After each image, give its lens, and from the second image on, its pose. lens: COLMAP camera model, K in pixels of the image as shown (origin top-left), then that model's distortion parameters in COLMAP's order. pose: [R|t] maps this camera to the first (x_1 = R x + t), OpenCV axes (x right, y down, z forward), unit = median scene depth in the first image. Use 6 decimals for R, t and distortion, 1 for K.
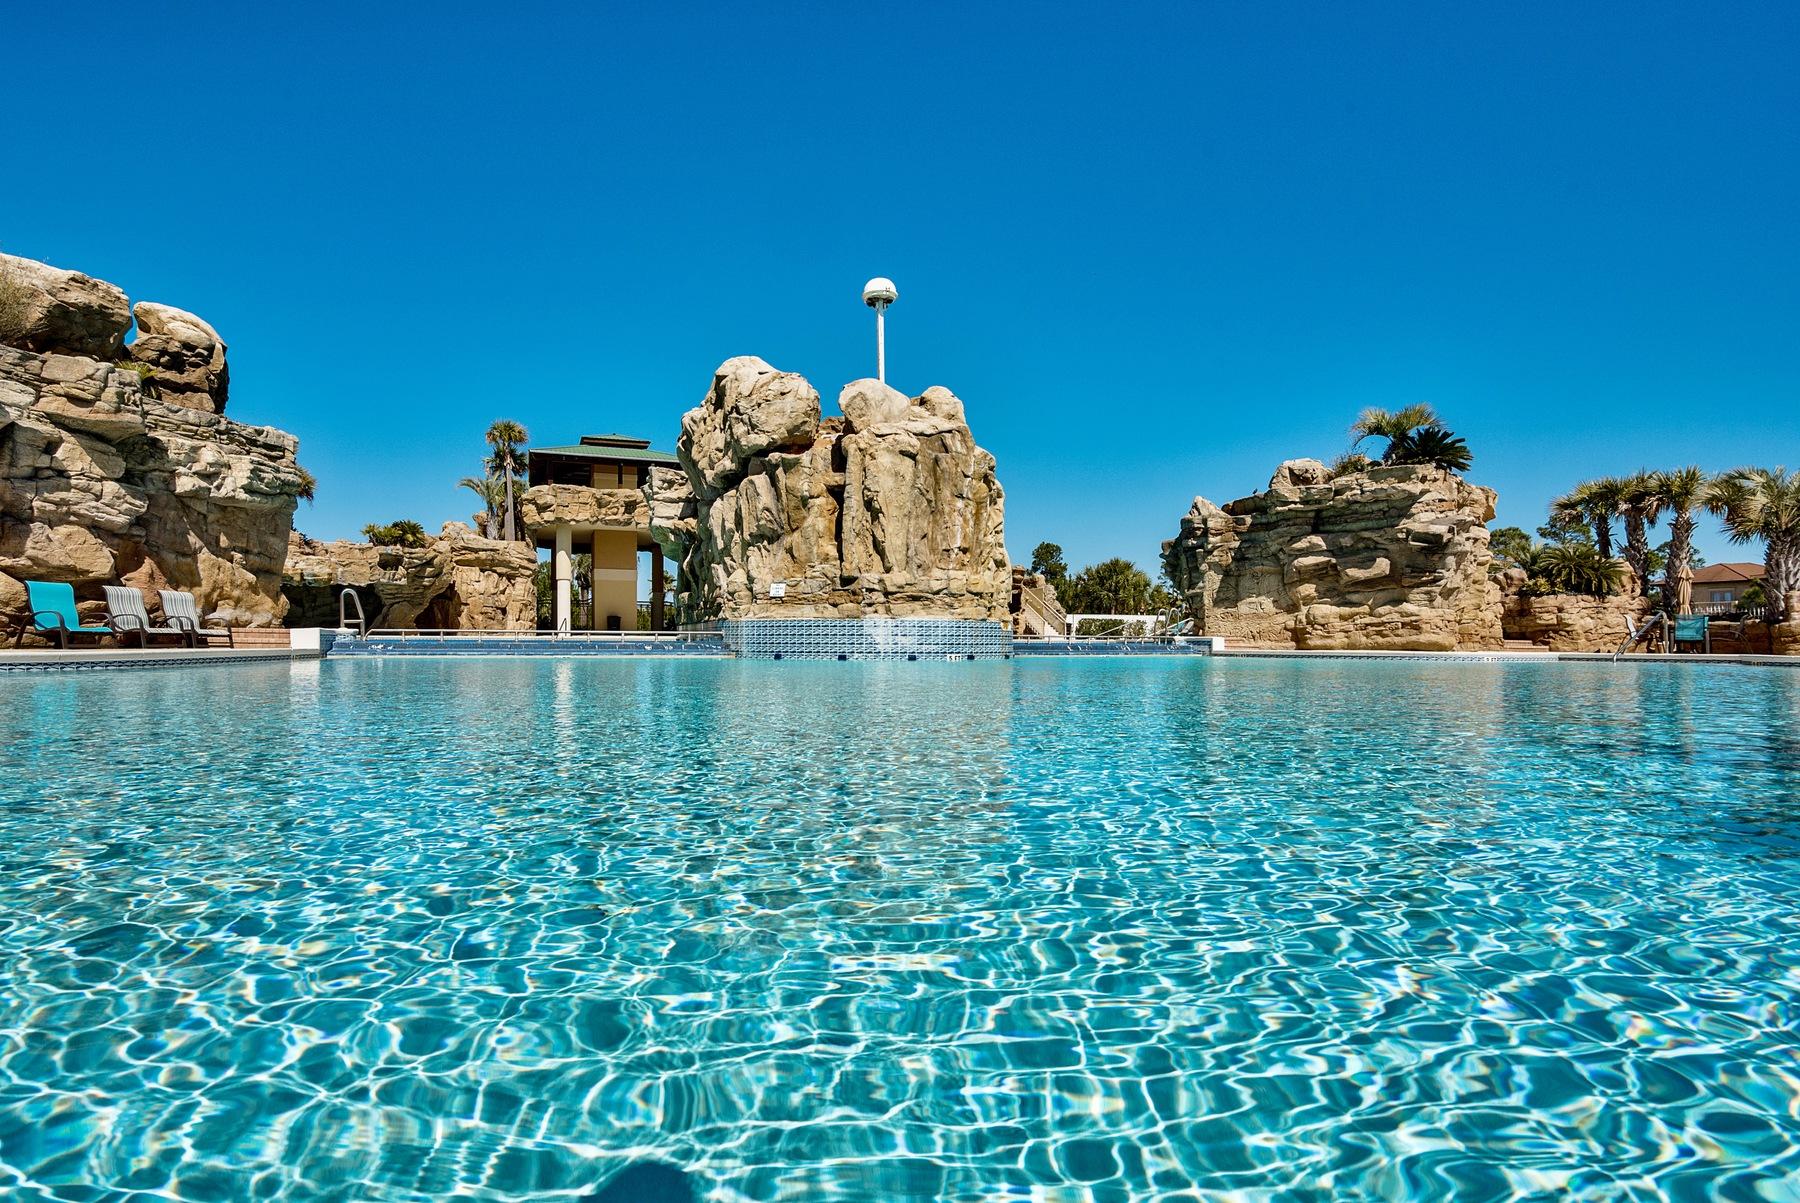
lens RADIAL K [[865.7, 0, 900.2], [0, 865.7, 646.0], [0, 0, 1]] dist [-0.002342, -0.000477]
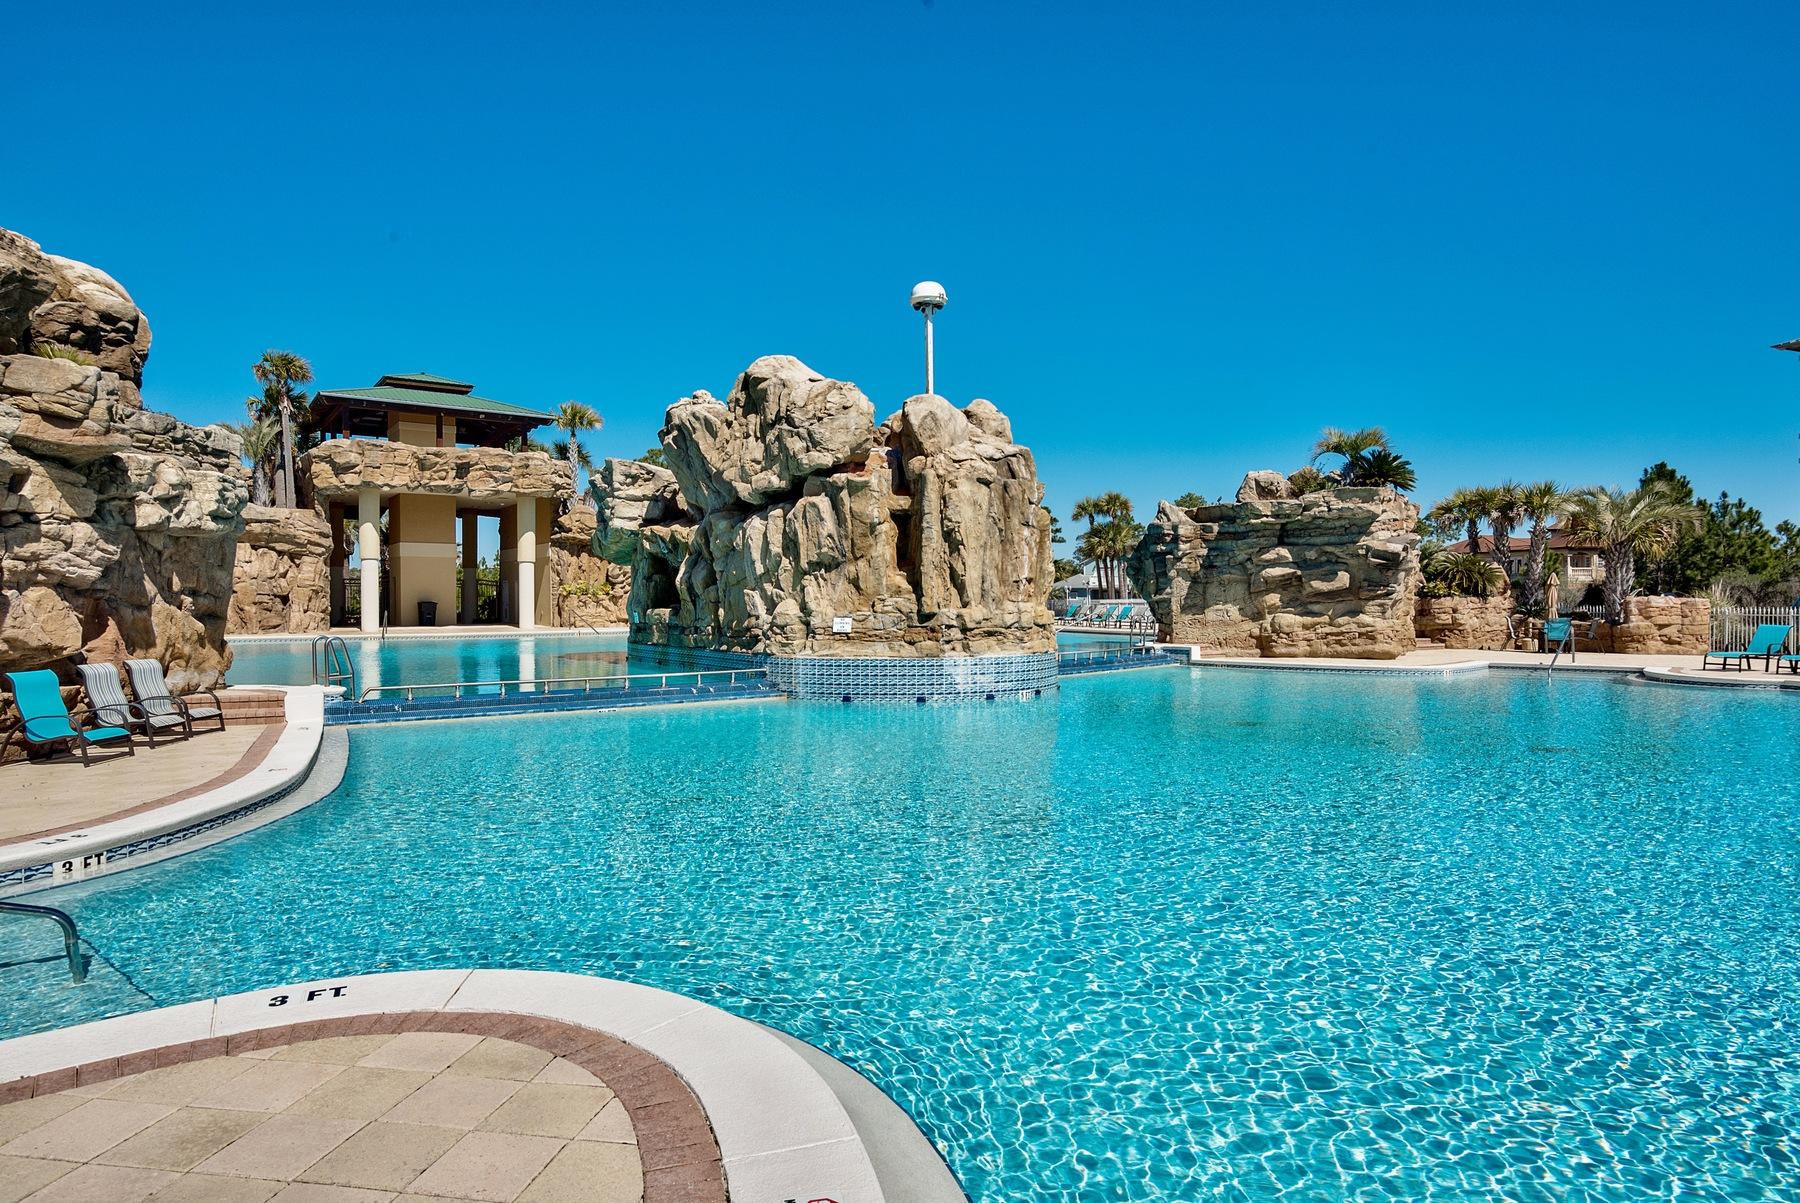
lens RADIAL K [[989.6, 0, 900.0], [0, 989.6, 601.5], [0, 0, 1]] dist [0.012965, -0.000130]
pose [[0.959755, -0.005989, 0.280776, -0.356281], [0.002211, 0.999903, 0.013771, -0.098396], [-0.280831, -0.012596, 0.959675, -0.011711]]
